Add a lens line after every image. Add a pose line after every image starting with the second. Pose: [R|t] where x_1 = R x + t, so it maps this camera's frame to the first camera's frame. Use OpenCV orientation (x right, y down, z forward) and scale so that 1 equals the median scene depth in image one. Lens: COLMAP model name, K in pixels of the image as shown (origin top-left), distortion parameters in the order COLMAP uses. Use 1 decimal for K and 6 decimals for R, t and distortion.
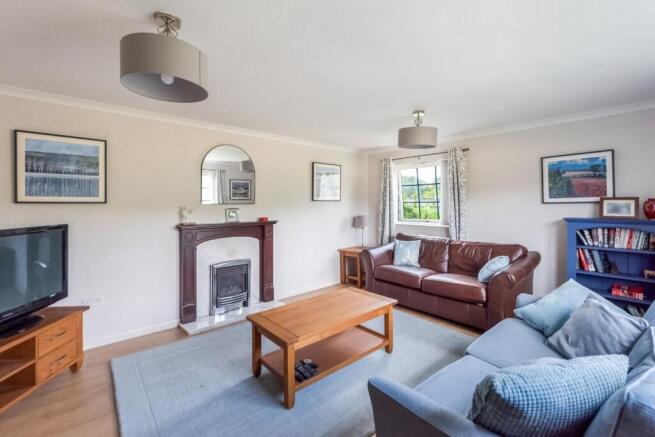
lens RADIAL K [[292.0, 0, 329.6], [0, 292.0, 212.0], [0, 0, 1]] dist [-0.003970, -0.001007]
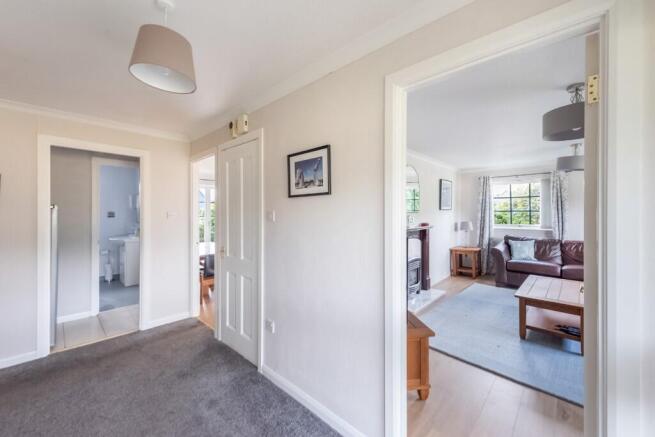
lens RADIAL K [[261.1, 0, 324.1], [0, 261.1, 218.2], [0, 0, 1]] dist [0.006911, -0.003043]
pose [[0.995873, -0.002988, 0.090710, -0.700476], [0.003189, 0.999993, -0.002073, -0.002499], [-0.090703, 0.002354, 0.995875, -0.079475]]
